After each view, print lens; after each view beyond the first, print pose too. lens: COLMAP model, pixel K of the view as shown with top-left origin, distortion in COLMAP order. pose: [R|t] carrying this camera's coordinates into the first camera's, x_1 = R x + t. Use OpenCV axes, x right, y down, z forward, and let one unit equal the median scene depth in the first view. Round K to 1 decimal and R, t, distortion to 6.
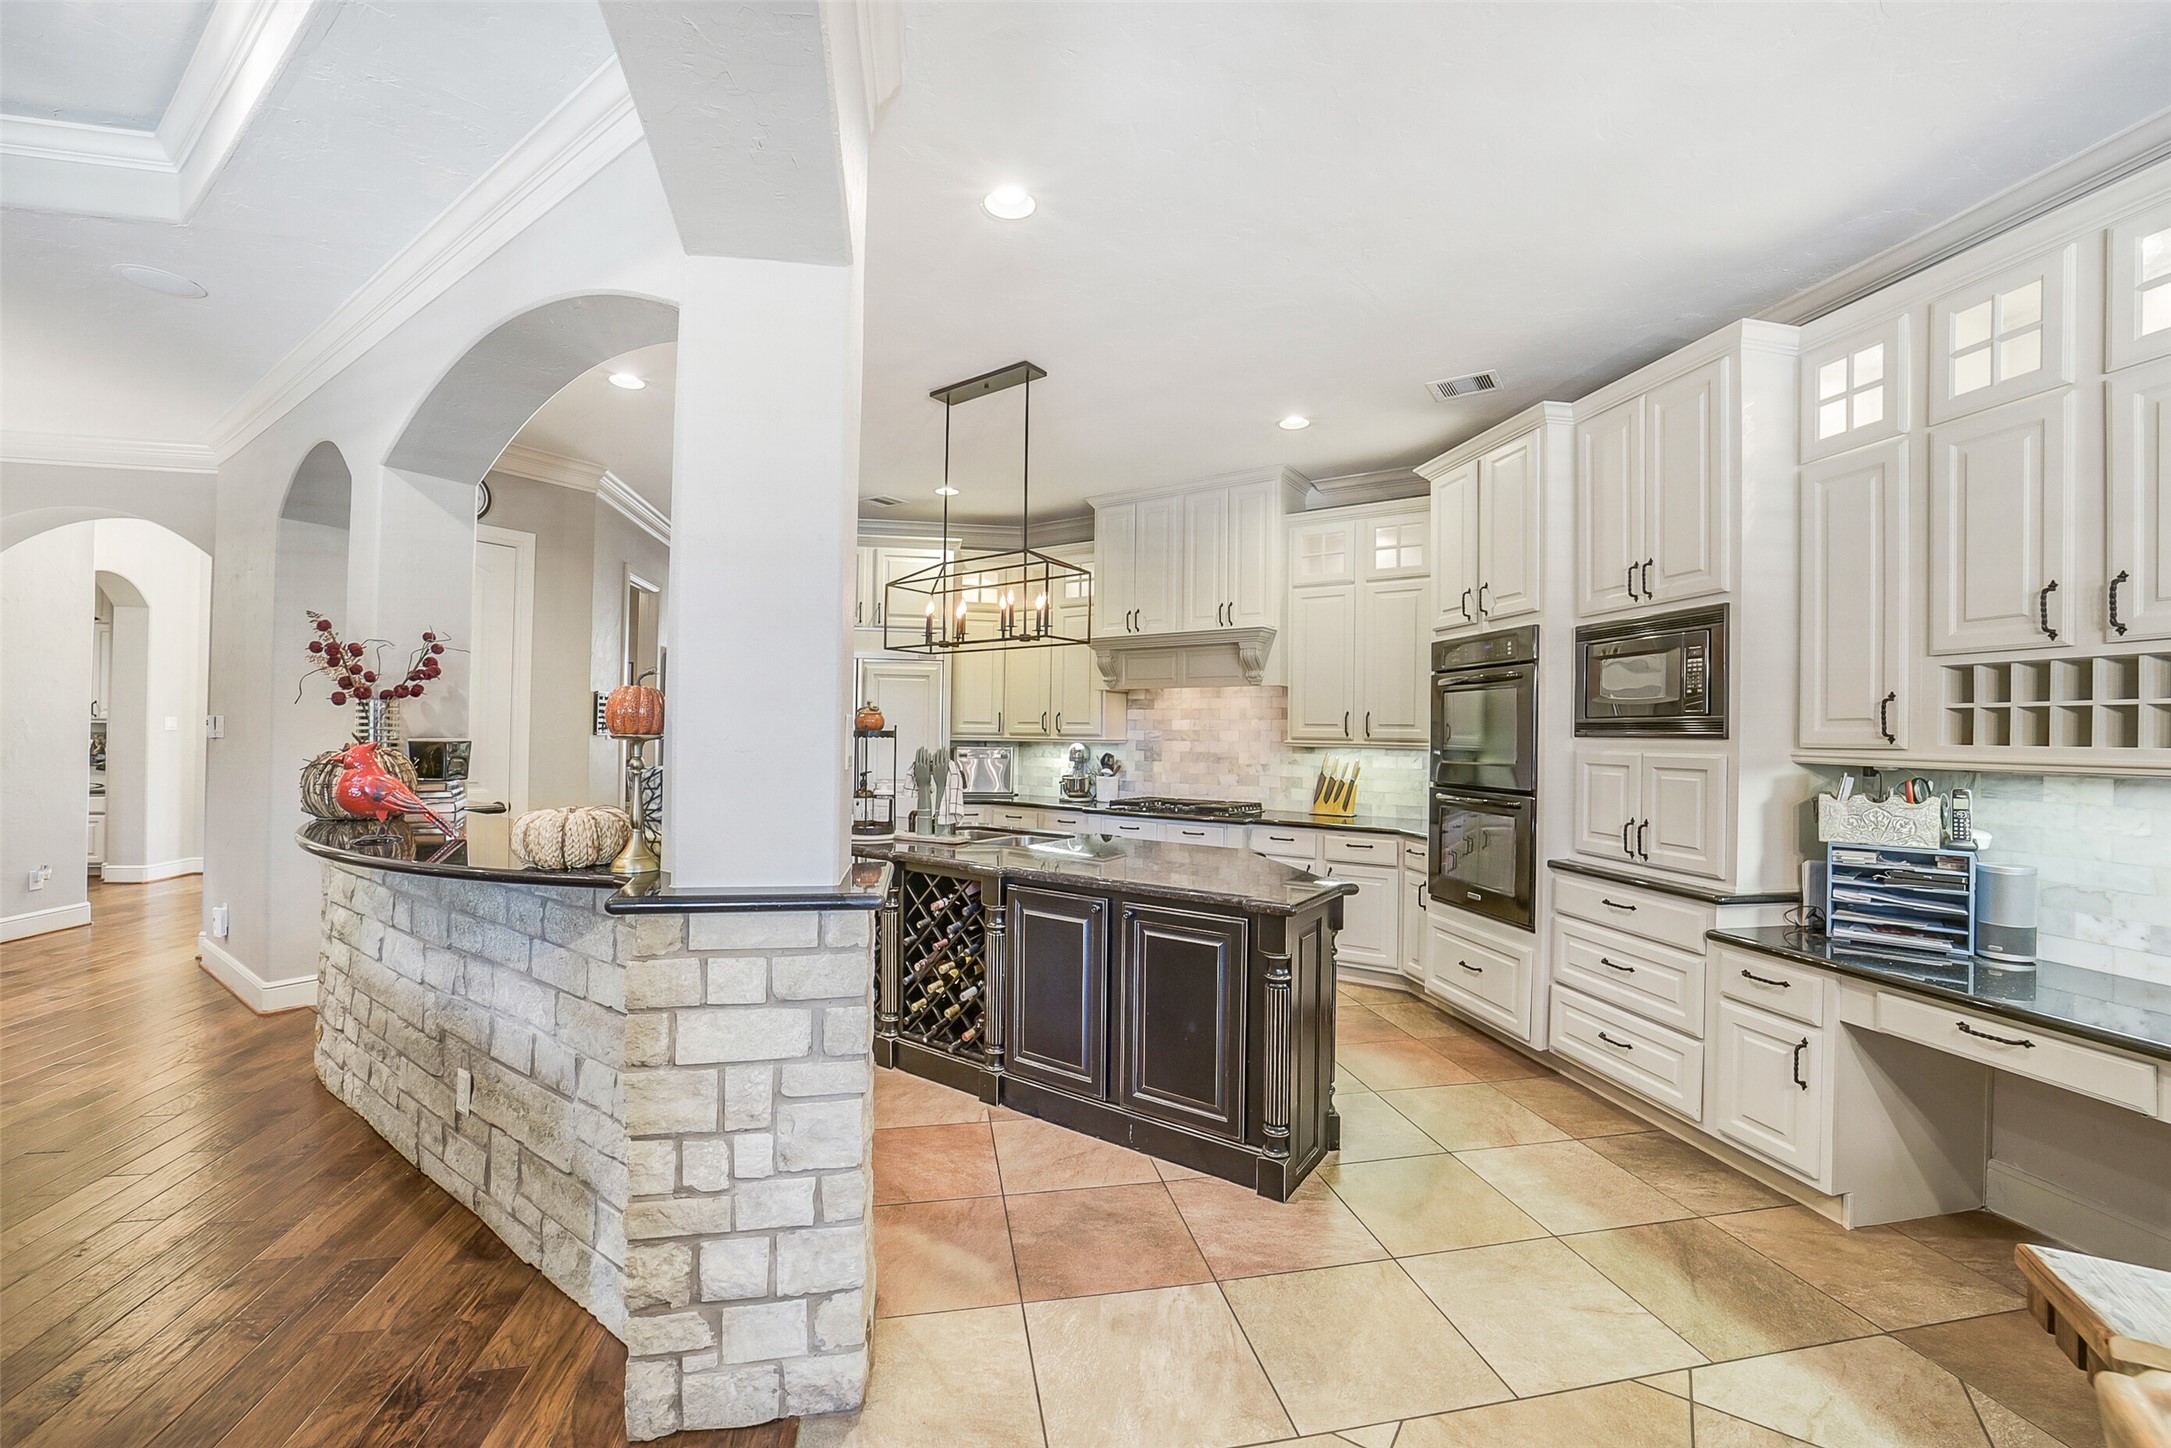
lens RADIAL K [[858.3, 0, 1094.9], [0, 858.3, 732.2], [0, 0, 1]] dist [-0.035165, 0.007931]
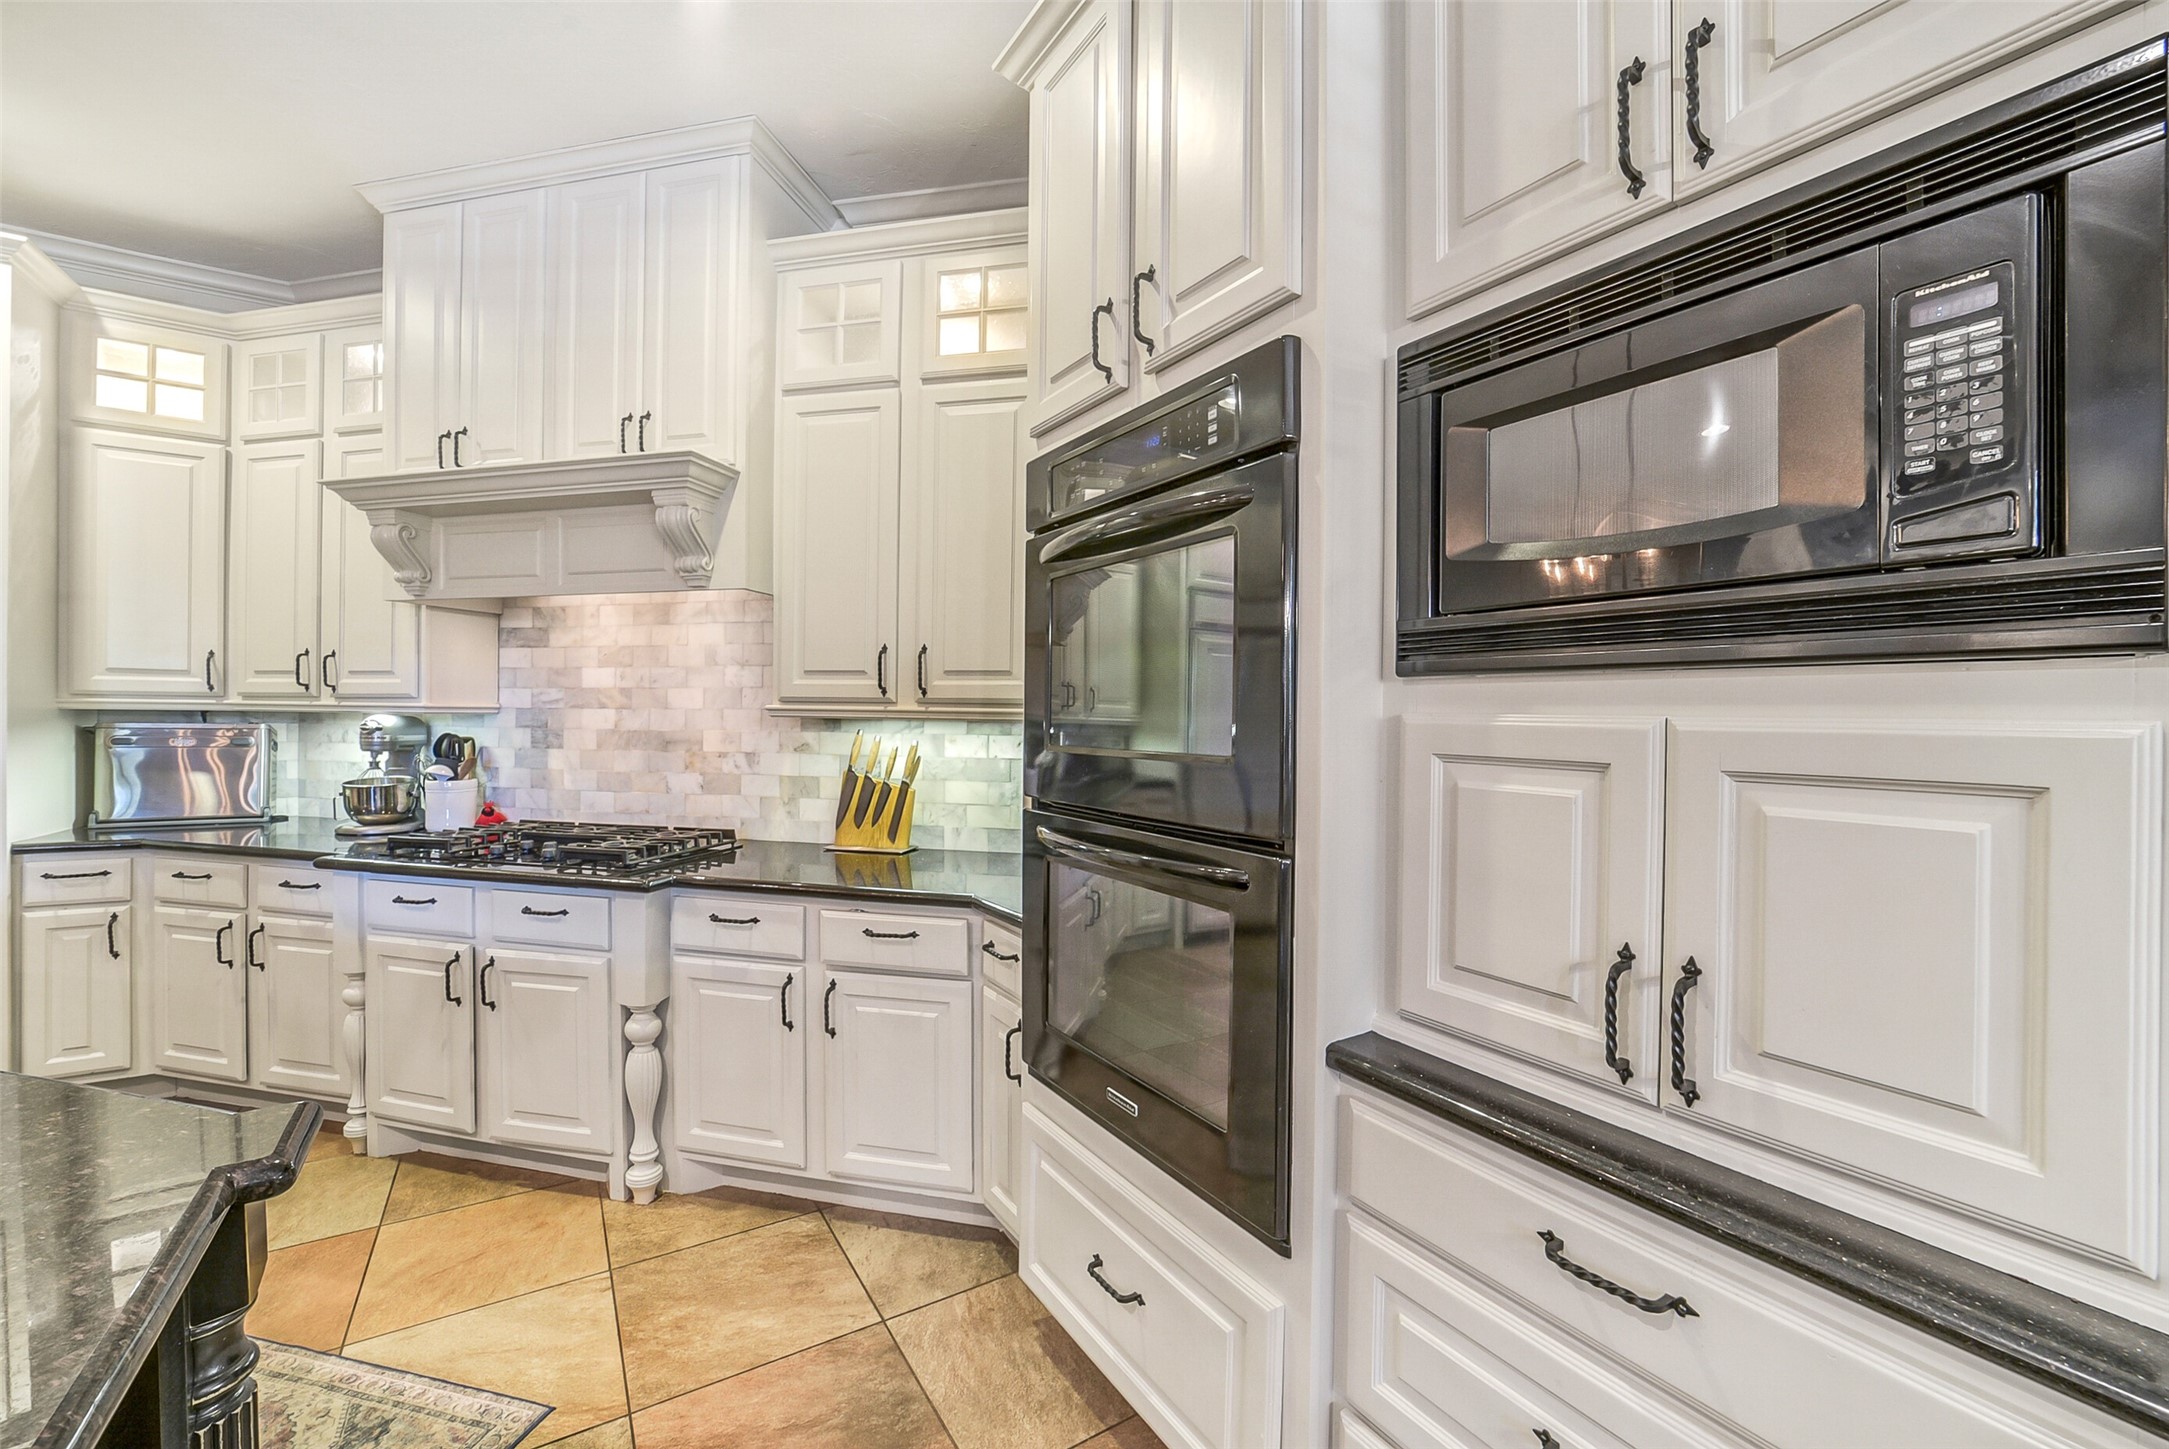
lens RADIAL K [[857.5, 0, 1088.7], [0, 857.5, 707.3], [0, 0, 1]] dist [-0.035165, 0.007931]
pose [[0.930847, 0.000420, 0.365410, 0.360662], [0.000635, 0.999996, -0.002768, 0.021171], [-0.365409, 0.002808, 0.930843, 0.802424]]
